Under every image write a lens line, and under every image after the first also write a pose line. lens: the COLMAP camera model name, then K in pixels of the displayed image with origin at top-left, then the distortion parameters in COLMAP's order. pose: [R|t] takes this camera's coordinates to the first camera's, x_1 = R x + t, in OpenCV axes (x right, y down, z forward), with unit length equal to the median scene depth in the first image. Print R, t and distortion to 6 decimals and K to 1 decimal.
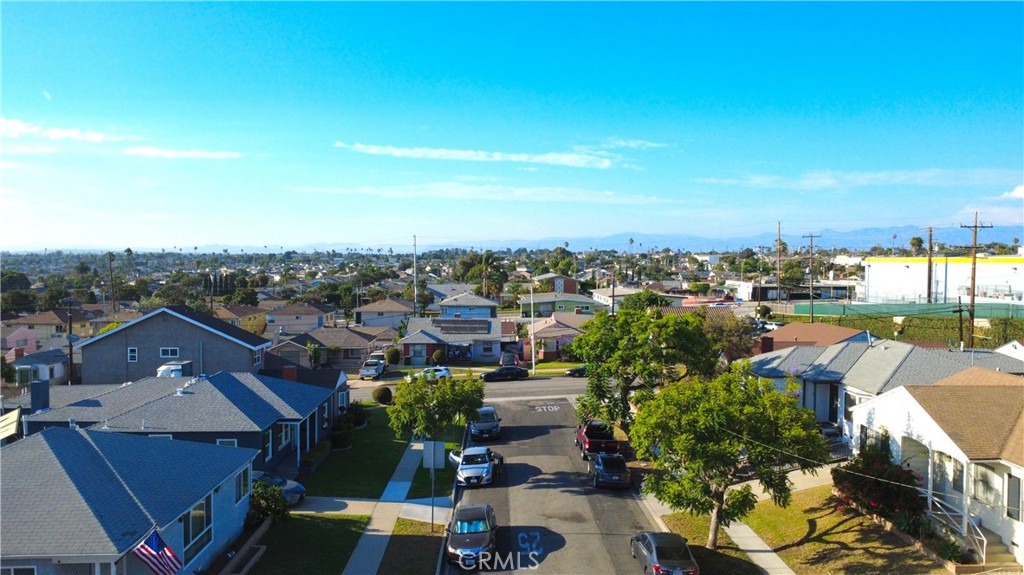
lens RADIAL K [[747.3, 0, 512.0], [0, 747.3, 287.5], [0, 0, 1]] dist [-0.000017, -0.001100]
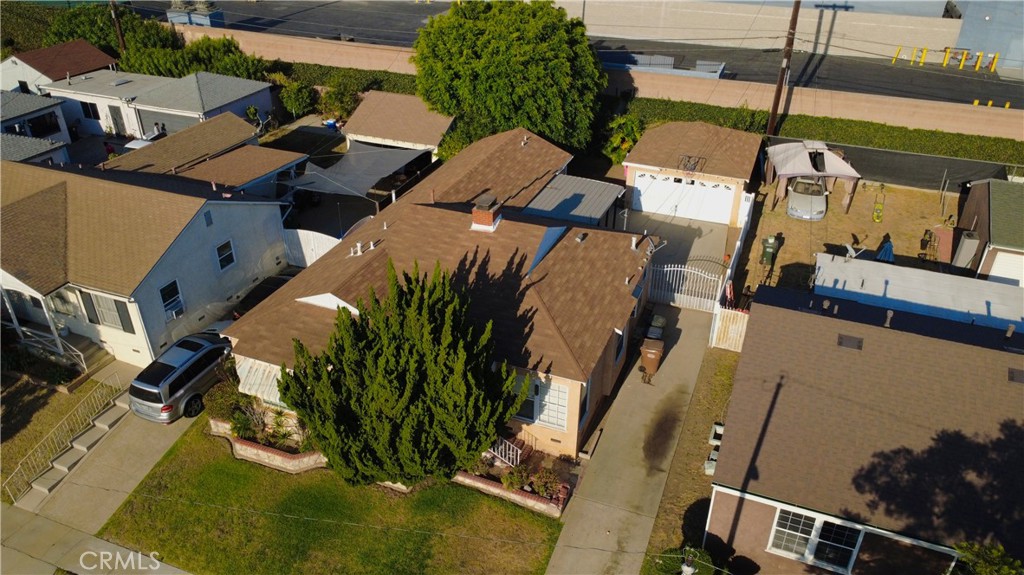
lens RADIAL K [[747.3, 0, 512.0], [0, 747.3, 287.5], [0, 0, 1]] dist [-0.000017, -0.001100]
pose [[0.389417, -0.469839, 0.792216, 0.028969], [0.029031, 0.865945, 0.499295, -0.280273], [-0.920604, -0.171435, 0.350854, 0.007835]]
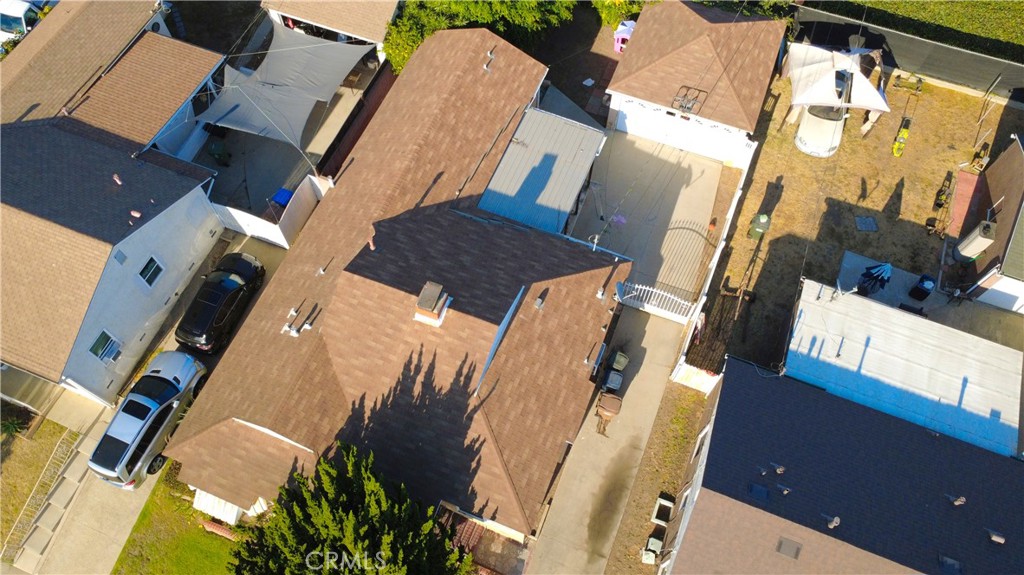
lens RADIAL K [[747.3, 0, 512.0], [0, 747.3, 287.5], [0, 0, 1]] dist [-0.000017, -0.001100]
pose [[0.391676, -0.817144, 0.422925, 0.544750], [0.028128, 0.470069, 0.882182, -0.665486], [-0.919673, -0.333633, 0.207099, 0.145030]]
